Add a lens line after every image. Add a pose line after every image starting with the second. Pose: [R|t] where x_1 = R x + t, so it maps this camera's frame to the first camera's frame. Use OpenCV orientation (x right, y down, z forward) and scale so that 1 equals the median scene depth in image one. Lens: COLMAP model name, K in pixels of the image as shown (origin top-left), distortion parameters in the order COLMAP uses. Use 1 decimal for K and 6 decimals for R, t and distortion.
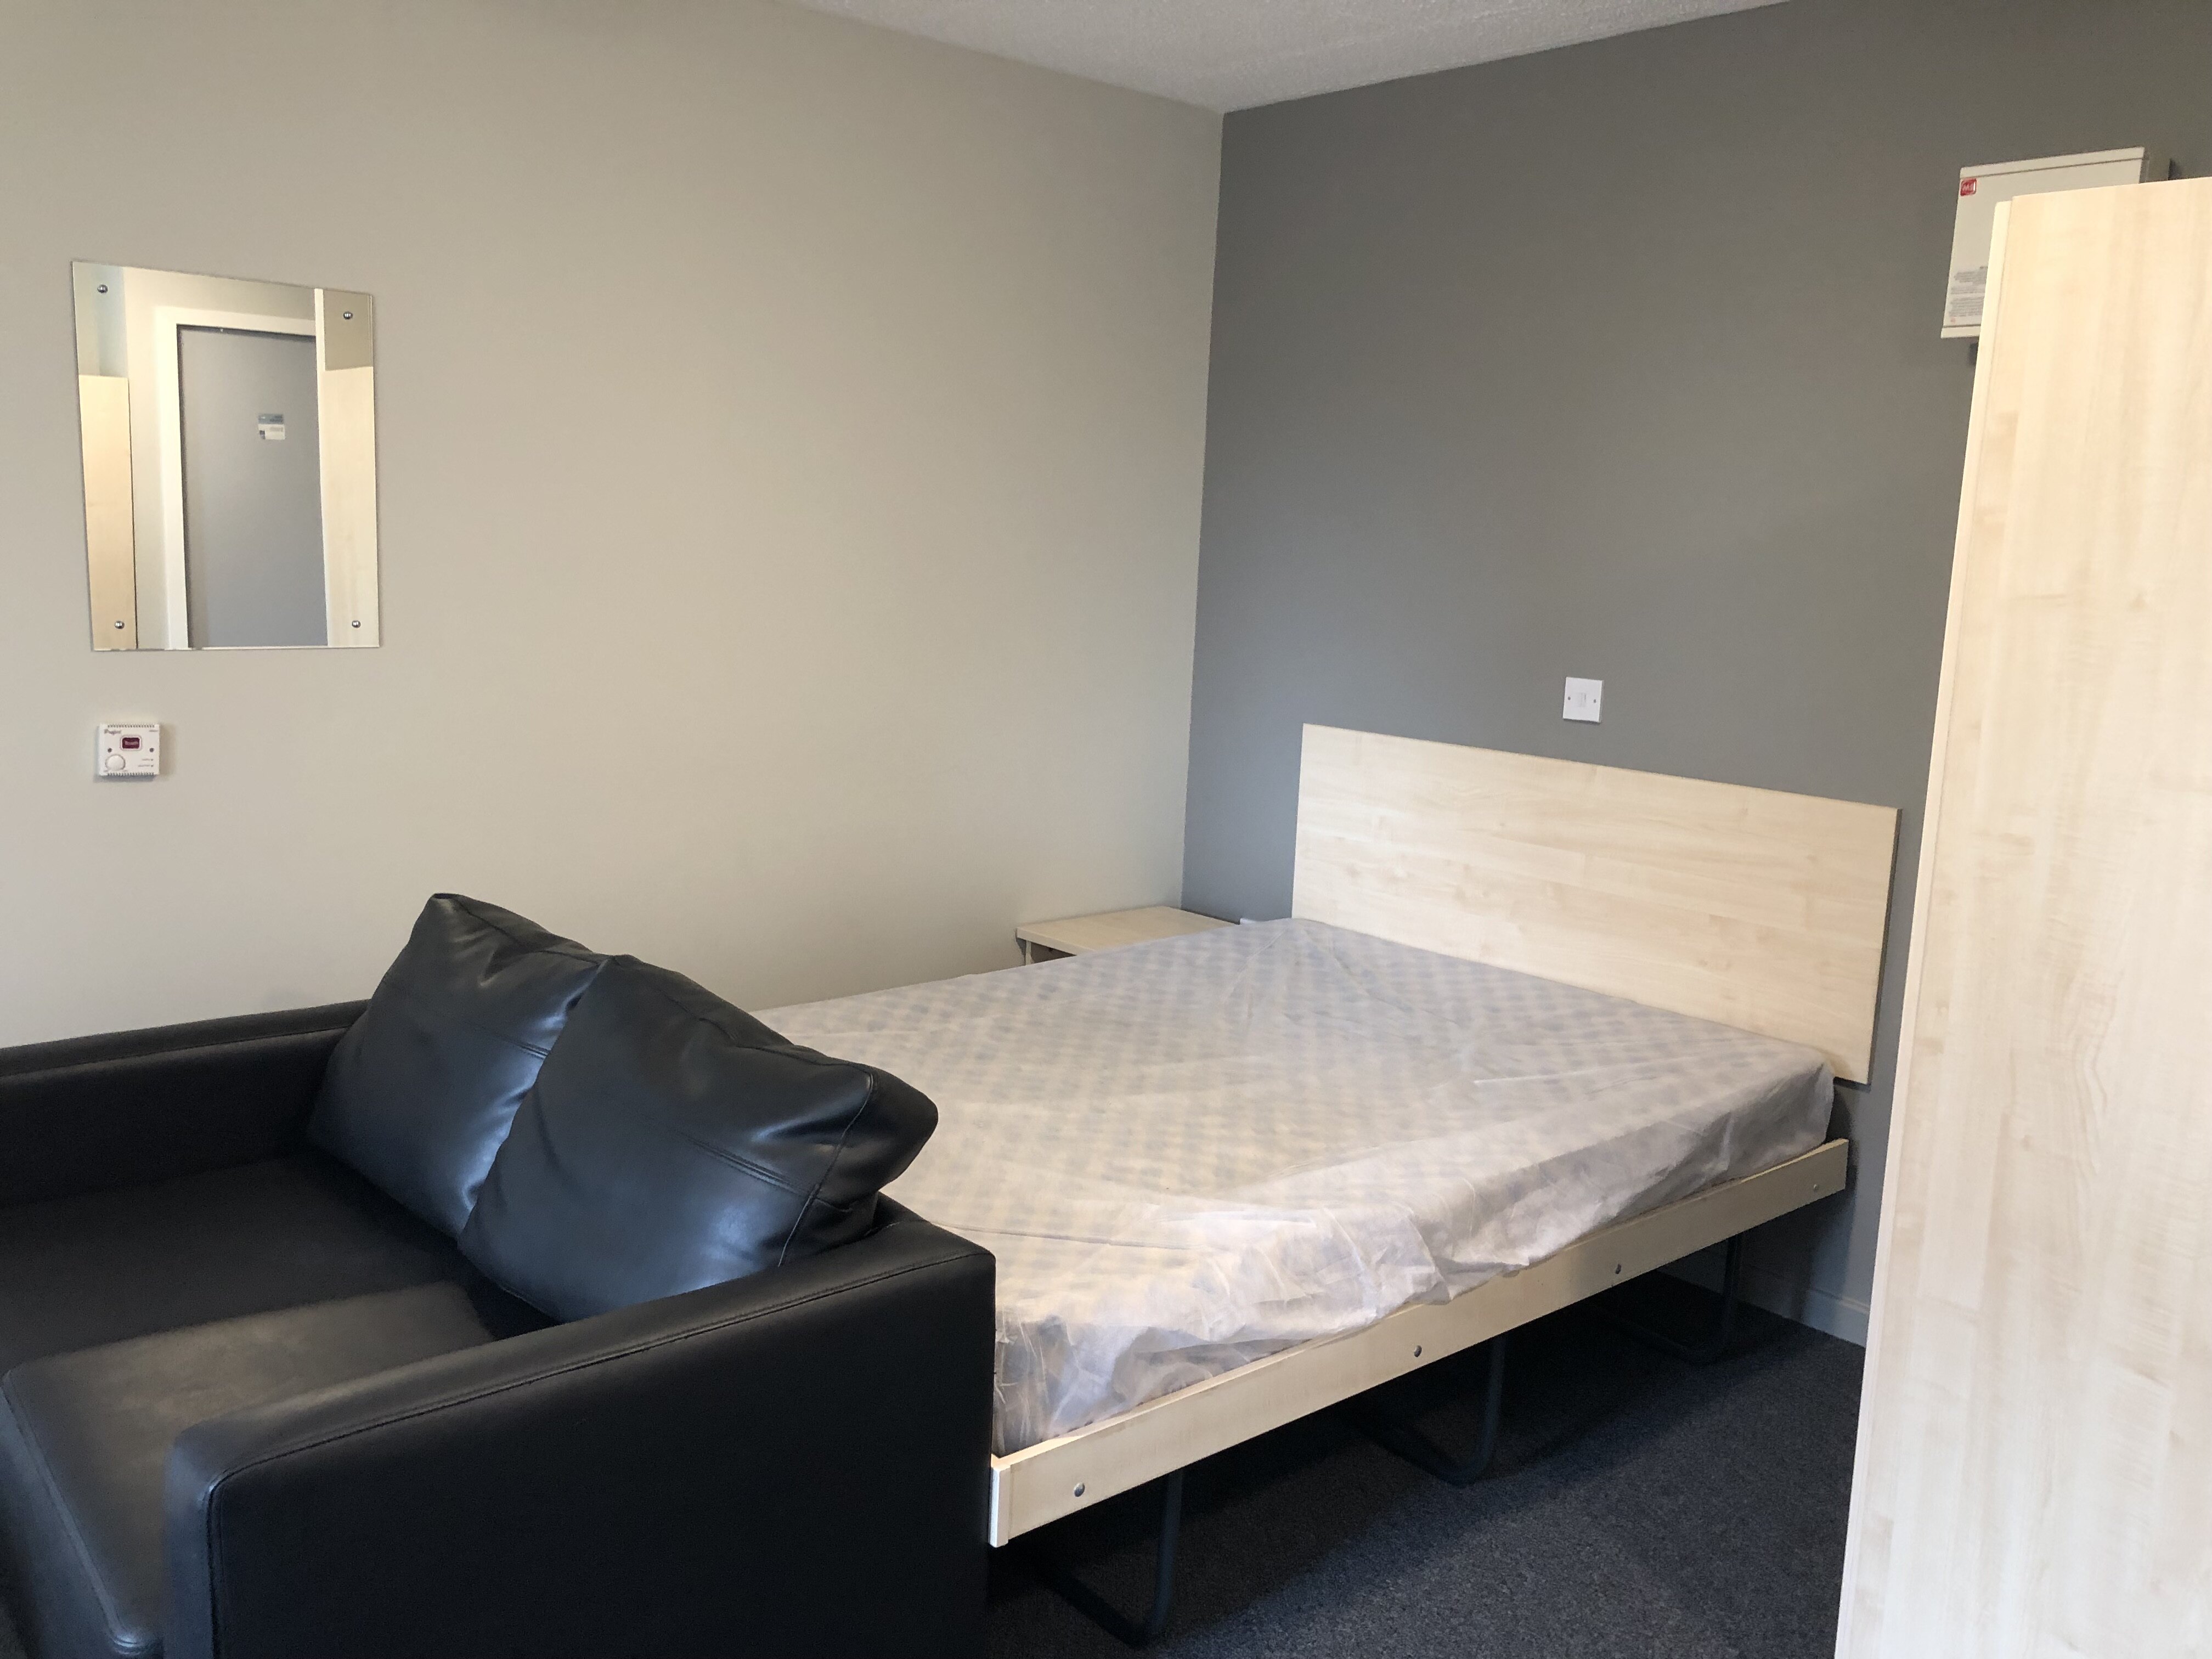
lens RADIAL K [[1880.3, 0, 1106.0], [0, 1880.3, 829.5], [0, 0, 1]] dist [0.043501, -0.002840]
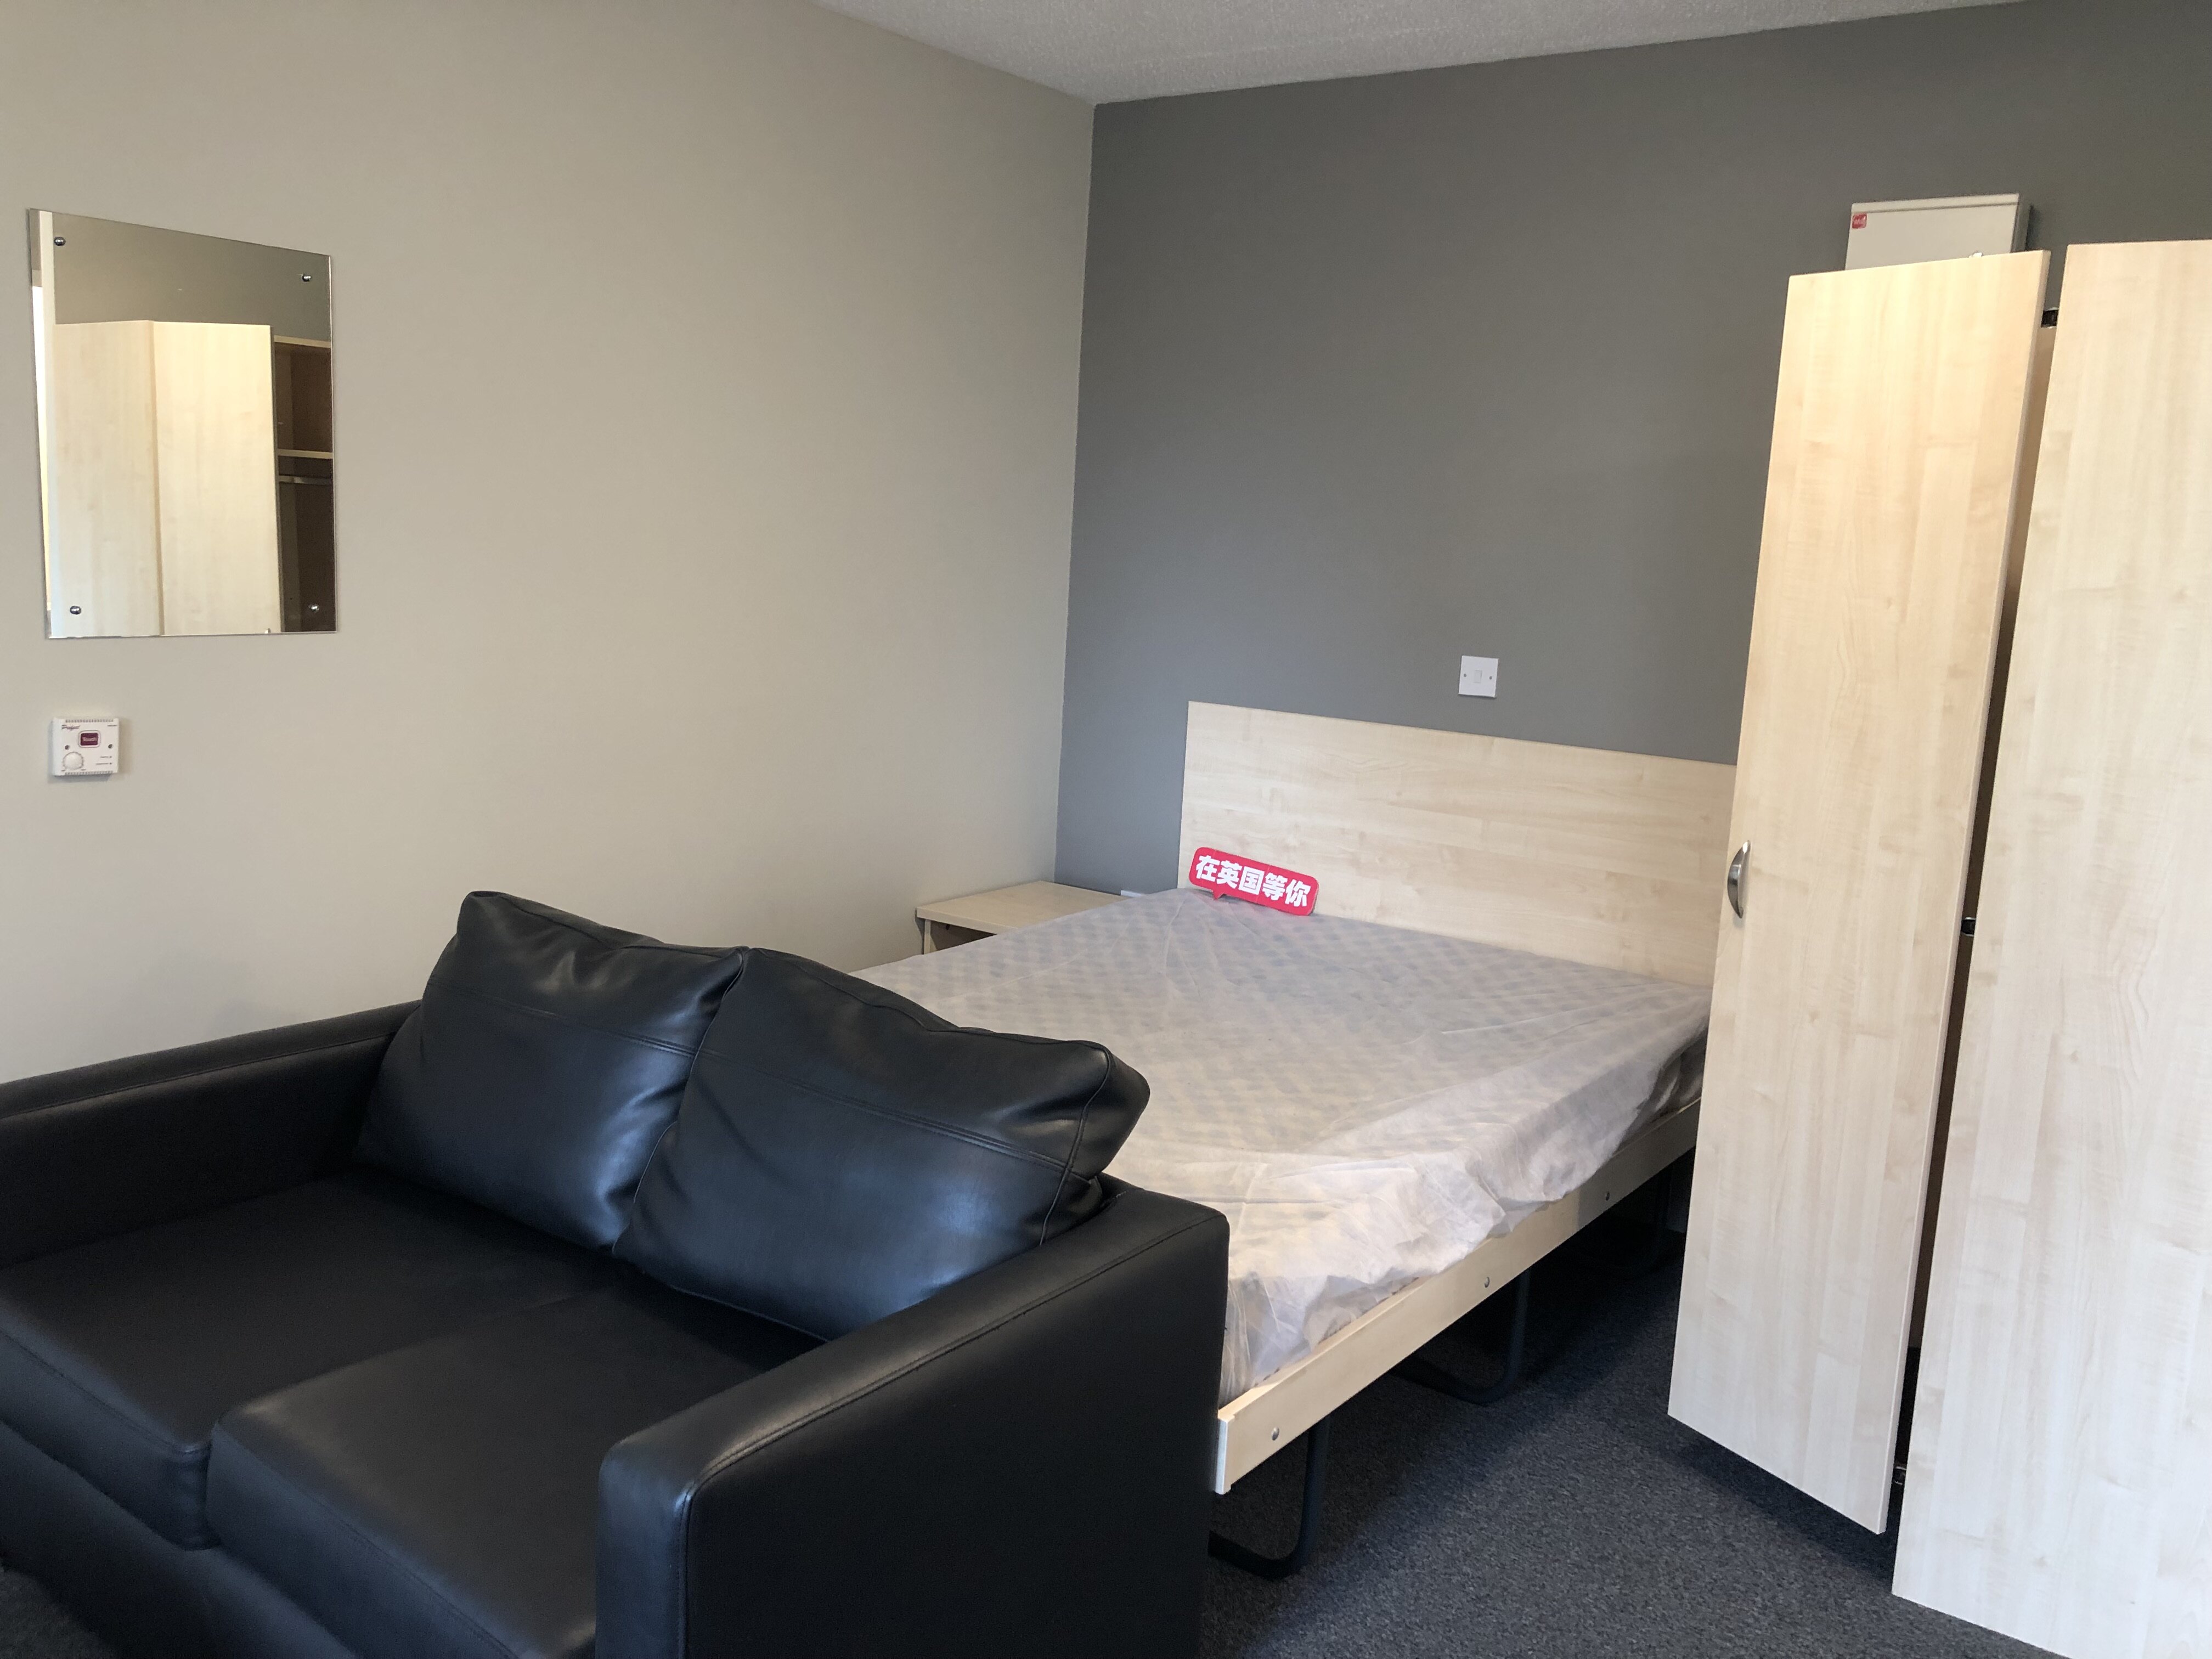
lens RADIAL K [[1880.3, 0, 1106.0], [0, 1880.3, 829.5], [0, 0, 1]] dist [0.043501, -0.002840]
pose [[0.974639, -0.026866, 0.222165, -0.255497], [0.023521, 0.999567, 0.017690, -0.007133], [-0.222544, -0.012016, 0.974849, -0.003773]]
